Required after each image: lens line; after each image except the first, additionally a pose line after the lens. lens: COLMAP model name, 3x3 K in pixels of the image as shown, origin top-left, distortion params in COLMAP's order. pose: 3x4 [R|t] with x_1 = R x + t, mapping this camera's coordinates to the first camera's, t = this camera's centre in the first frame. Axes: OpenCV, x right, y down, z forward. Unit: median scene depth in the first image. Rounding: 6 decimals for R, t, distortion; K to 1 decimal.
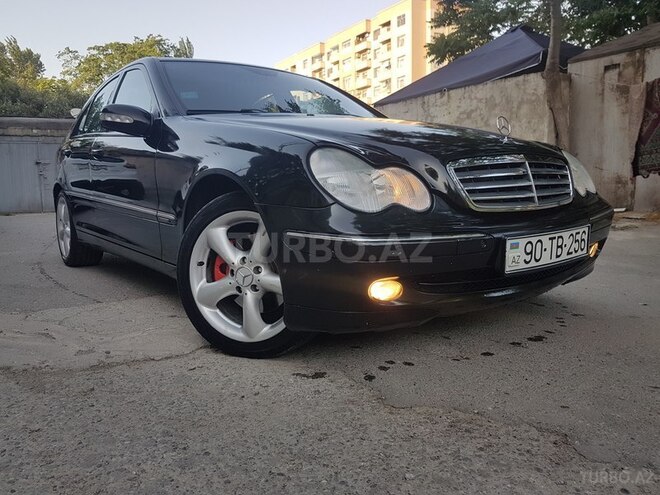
lens RADIAL K [[541.8, 0, 330.3], [0, 541.8, 231.3], [0, 0, 1]] dist [0.151015, -0.300893]
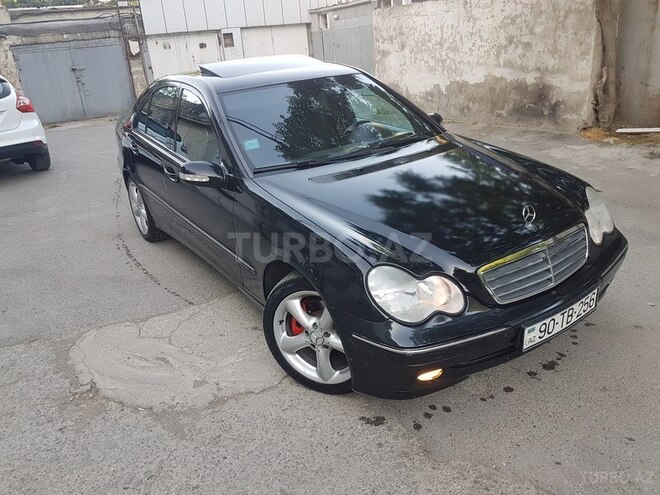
lens RADIAL K [[547.3, 0, 330.0], [0, 547.3, 247.5], [0, 0, 1]] dist [0.061390, -0.124398]
pose [[0.996845, -0.031446, -0.072885, -0.026246], [0.049610, 0.963578, 0.262786, -0.446945], [0.061967, -0.265573, 0.962097, -0.178240]]
